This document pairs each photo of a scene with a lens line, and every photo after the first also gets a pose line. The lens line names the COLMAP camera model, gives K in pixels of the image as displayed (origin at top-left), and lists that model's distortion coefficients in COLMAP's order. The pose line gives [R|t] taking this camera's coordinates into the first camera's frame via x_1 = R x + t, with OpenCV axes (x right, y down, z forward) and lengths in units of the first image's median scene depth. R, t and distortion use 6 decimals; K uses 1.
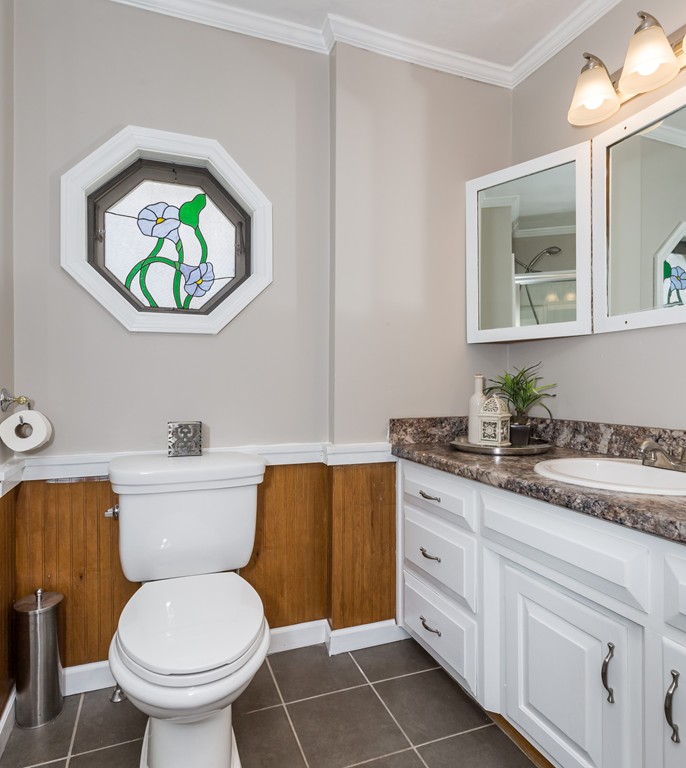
lens RADIAL K [[506.0, 0, 343.0], [0, 506.0, 384.0], [0, 0, 1]] dist [-0.015097, 0.008963]
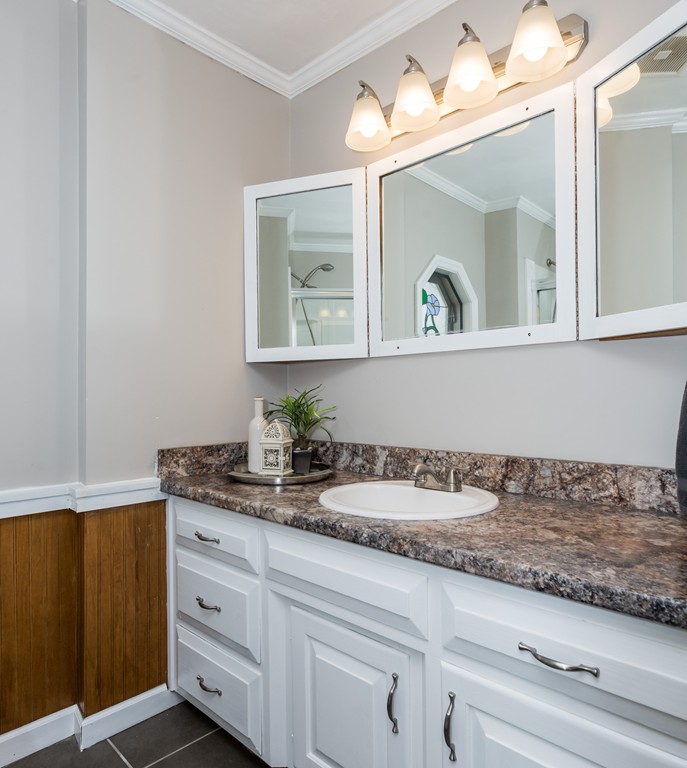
lens RADIAL K [[506.0, 0, 343.5], [0, 506.0, 384.0], [0, 0, 1]] dist [-0.015097, 0.008963]
pose [[0.898891, -0.002860, 0.438164, 0.000143], [0.001893, 0.999995, 0.002644, -0.047287], [-0.438169, -0.001548, 0.898891, 0.100076]]
